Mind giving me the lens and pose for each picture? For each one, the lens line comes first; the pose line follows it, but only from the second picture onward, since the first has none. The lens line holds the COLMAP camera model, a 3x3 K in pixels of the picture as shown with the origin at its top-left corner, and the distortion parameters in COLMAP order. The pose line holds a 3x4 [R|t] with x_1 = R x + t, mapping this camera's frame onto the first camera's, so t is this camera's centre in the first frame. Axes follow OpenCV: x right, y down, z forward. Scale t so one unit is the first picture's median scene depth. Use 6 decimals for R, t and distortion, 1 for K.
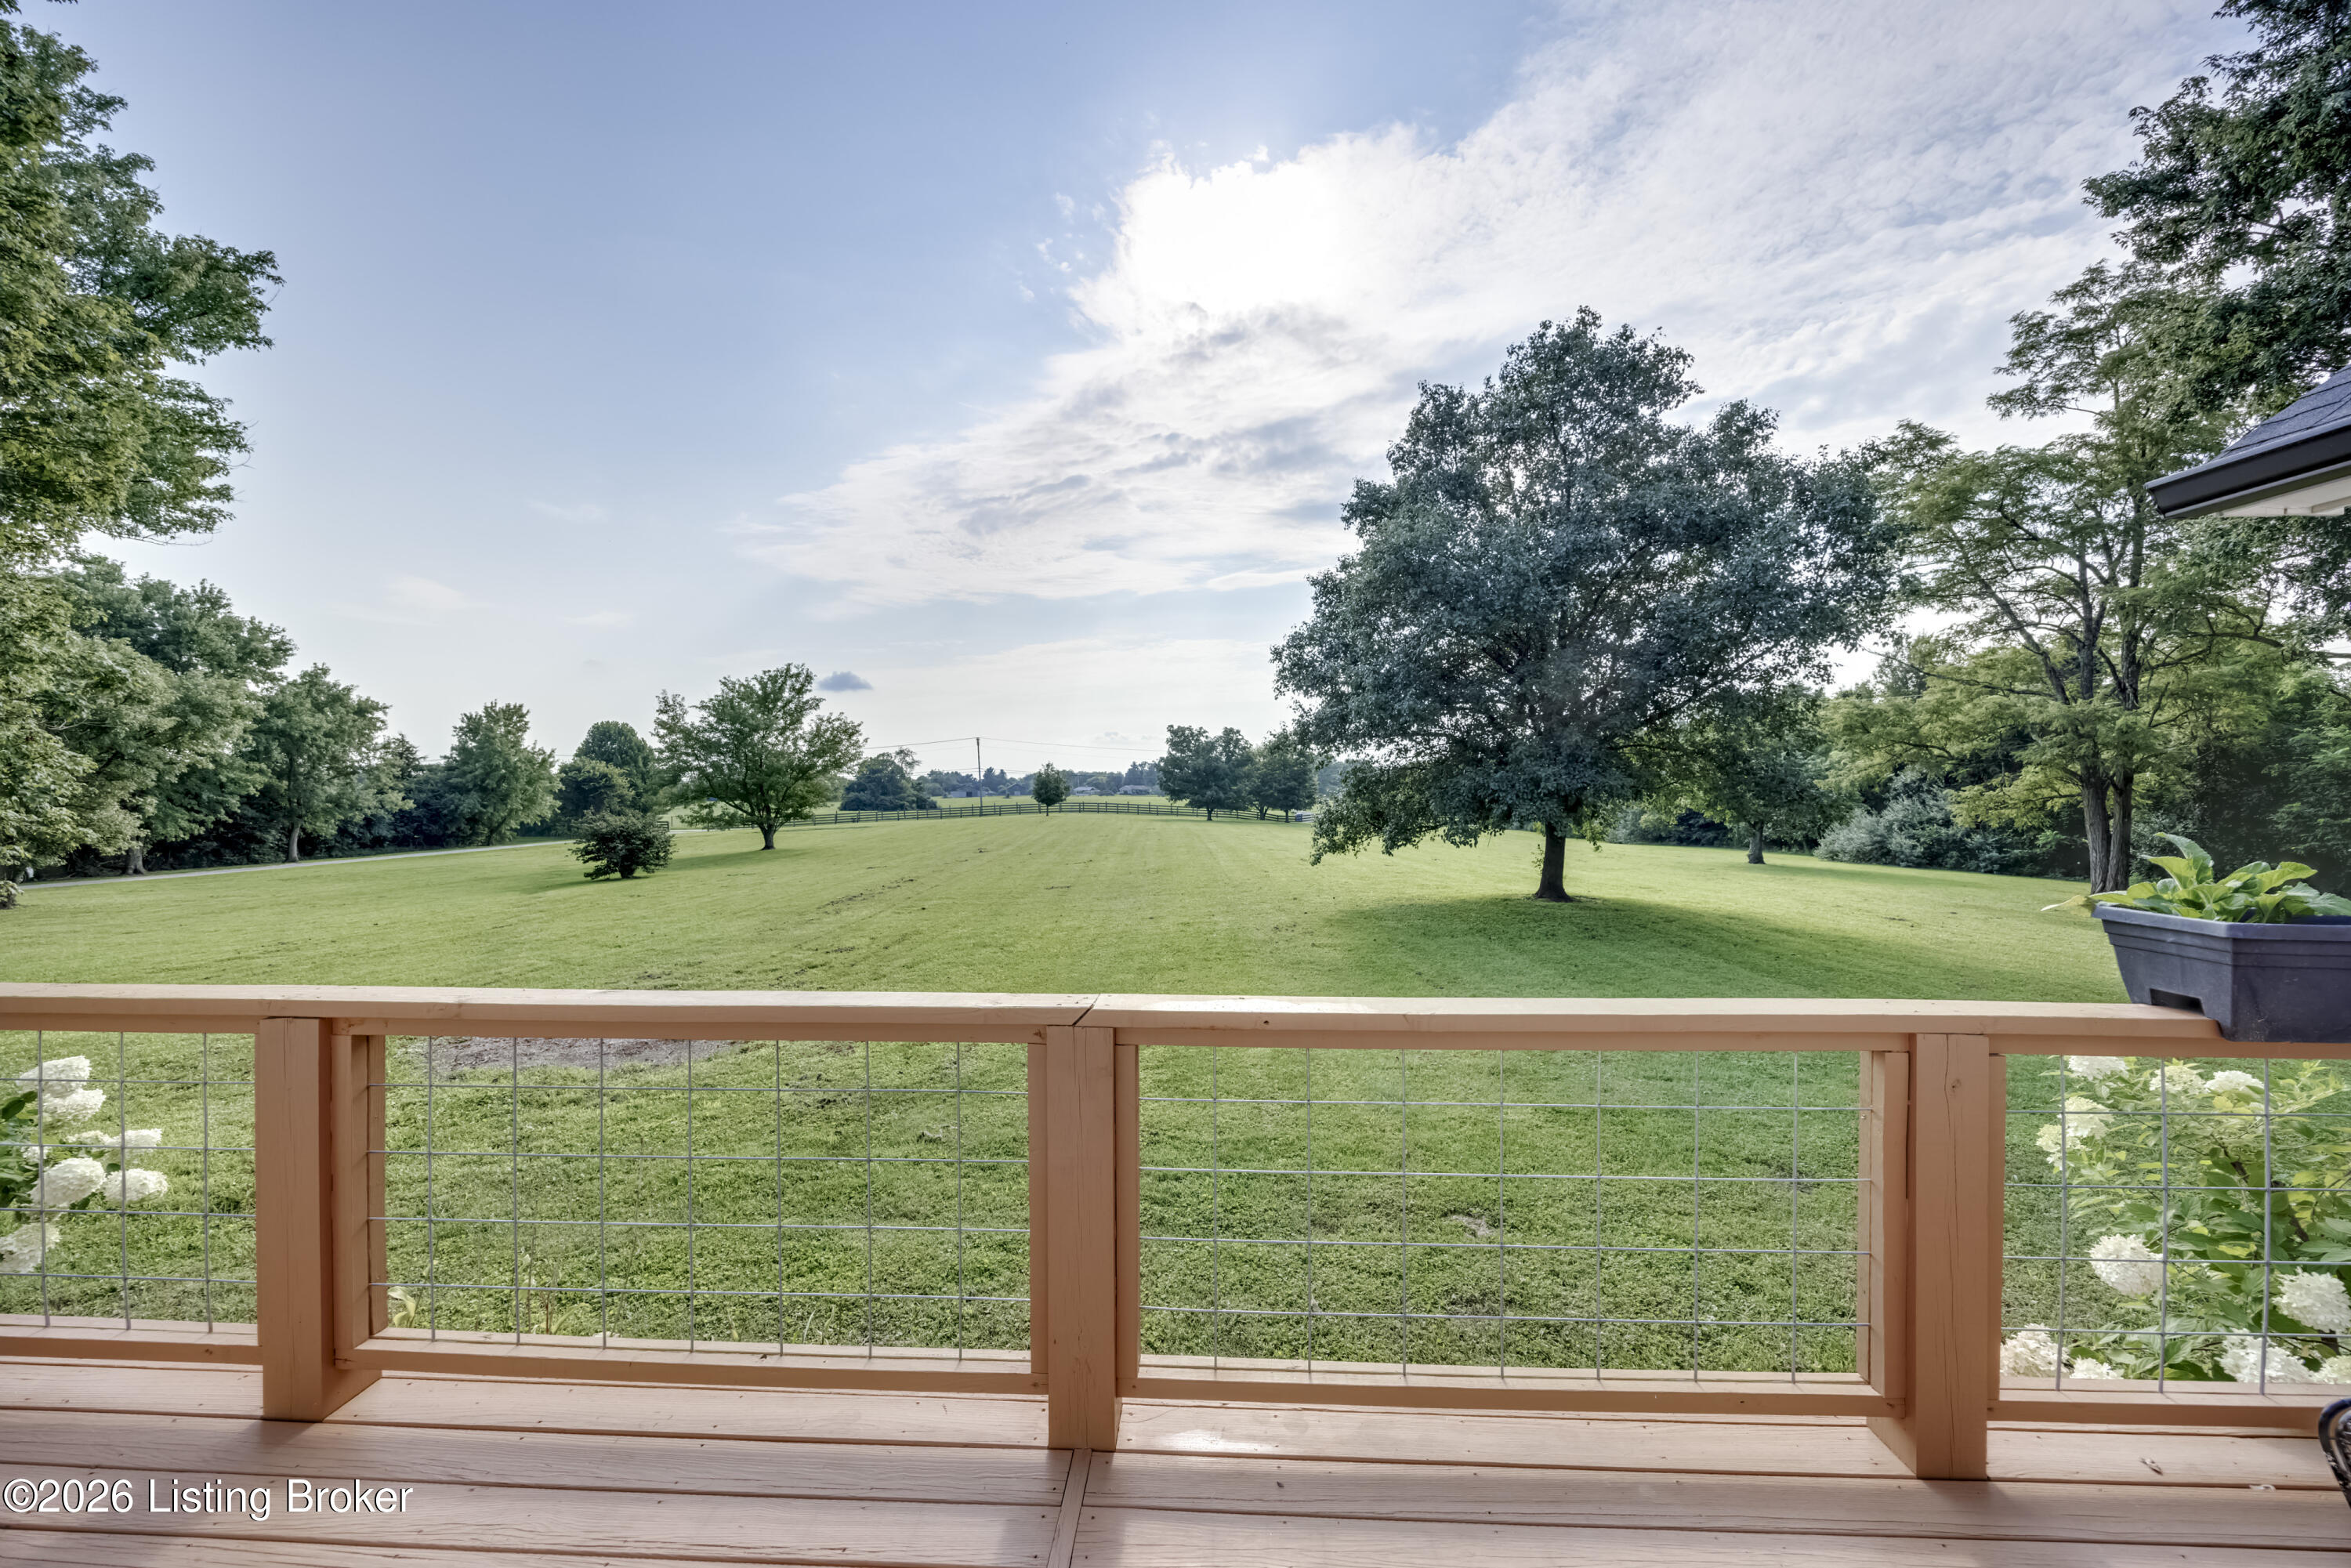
lens RADIAL K [[907.2, 0, 1163.4], [0, 907.2, 795.6], [0, 0, 1]] dist [-0.012784, 0.000898]
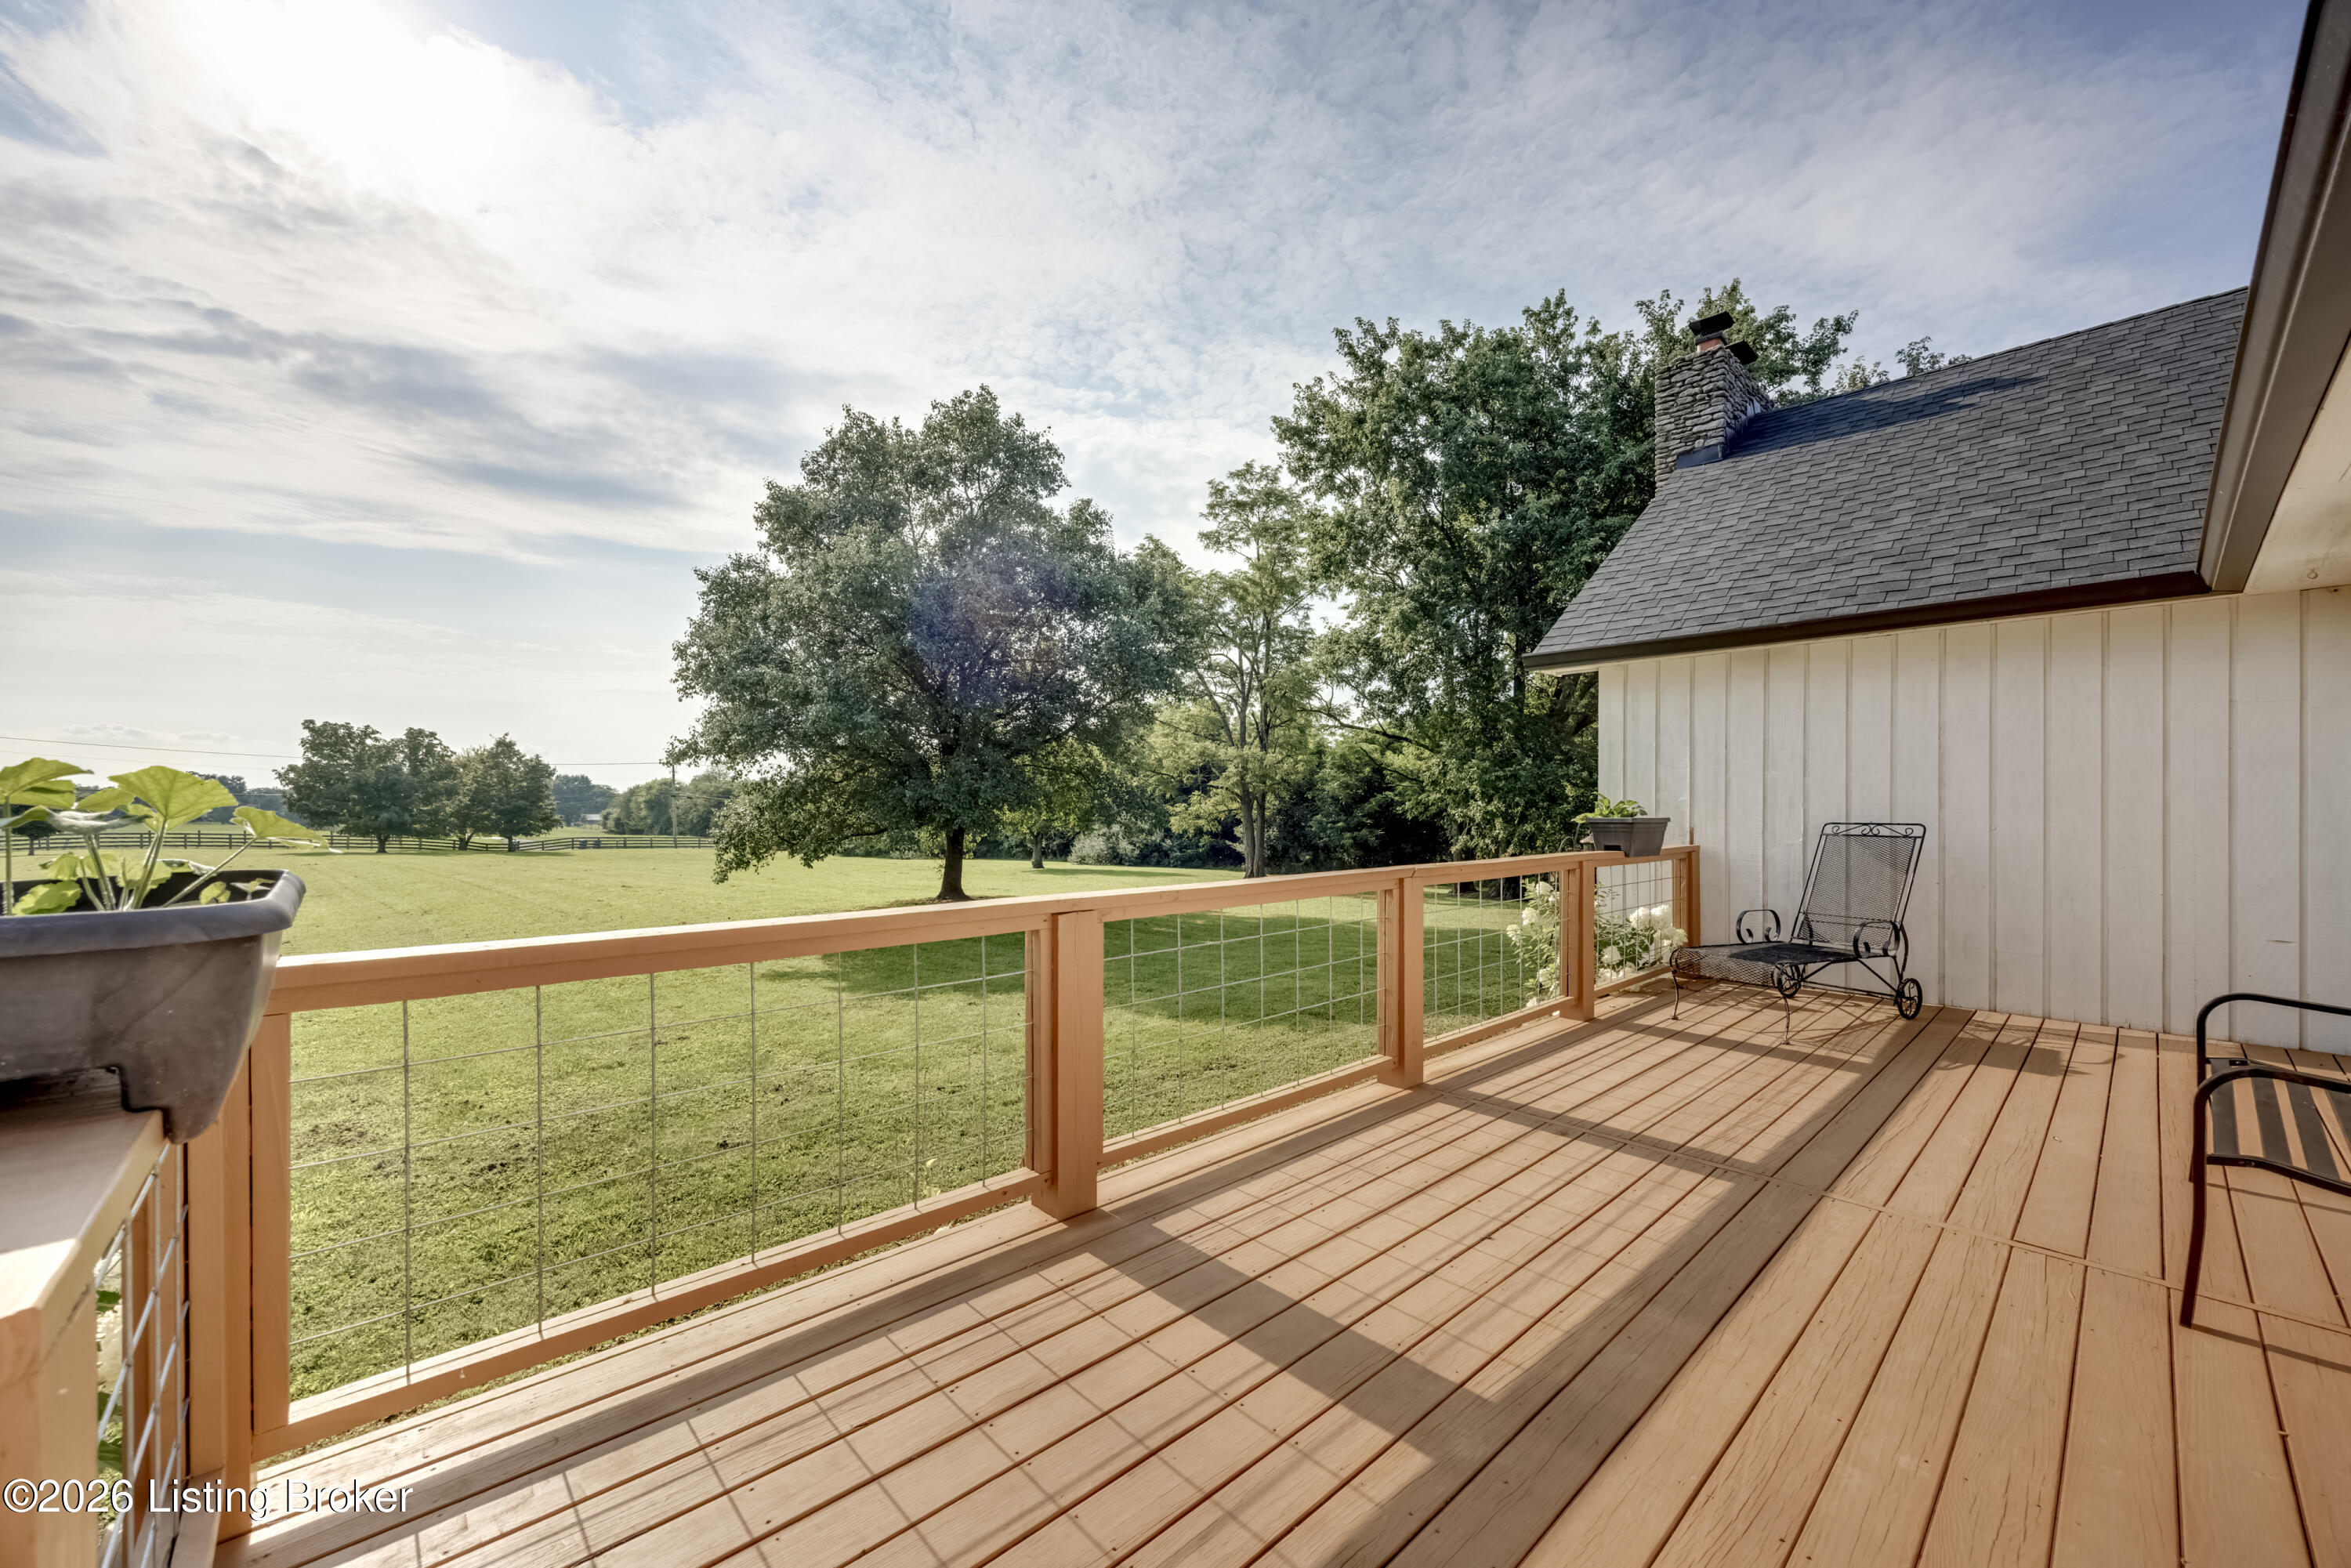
lens RADIAL K [[907.2, 0, 1223.9], [0, 907.2, 806.4], [0, 0, 1]] dist [-0.012784, 0.000898]
pose [[0.671479, 0.000777, 0.741023, -0.079720], [0.008369, 0.999928, -0.008632, 0.004908], [-0.740976, 0.011998, 0.671424, -0.001356]]
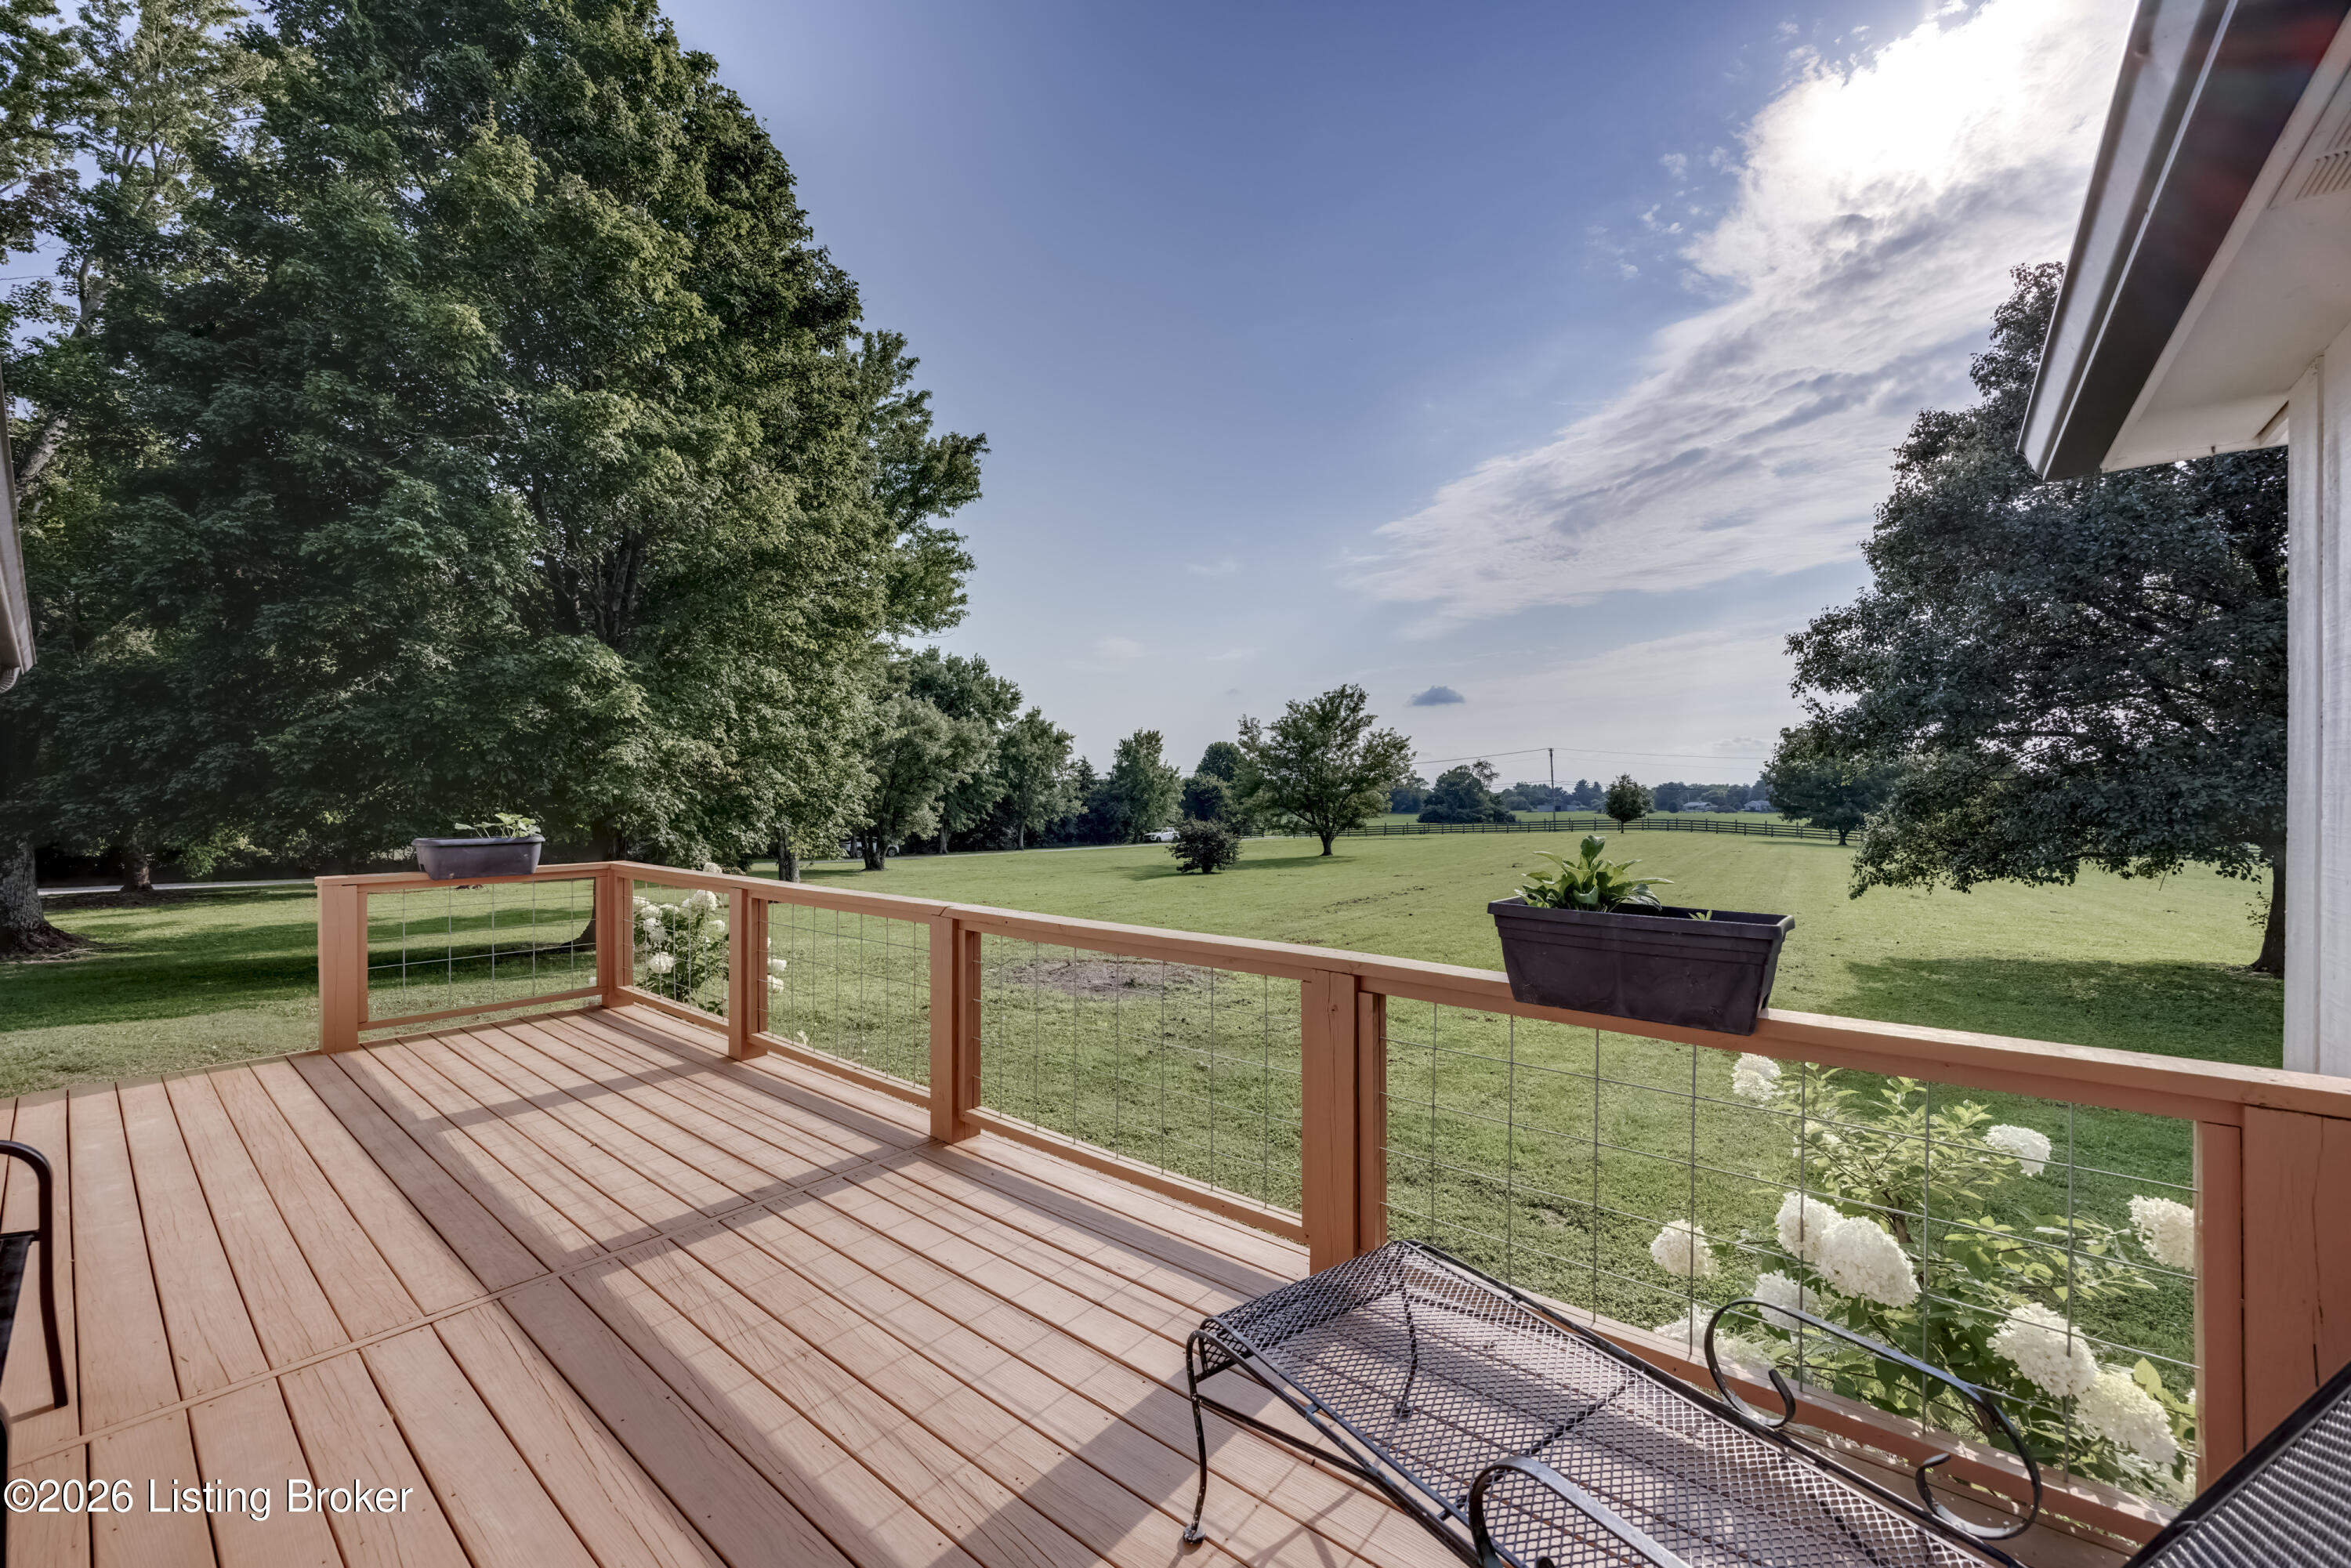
lens RADIAL K [[907.2, 0, 1186.0], [0, 907.2, 786.9], [0, 0, 1]] dist [-0.012784, 0.000898]
pose [[0.820631, 0.000317, -0.571458, 0.062532], [-0.013950, 0.999713, -0.019479, 0.000124], [0.571288, 0.023957, 0.820400, -0.012092]]
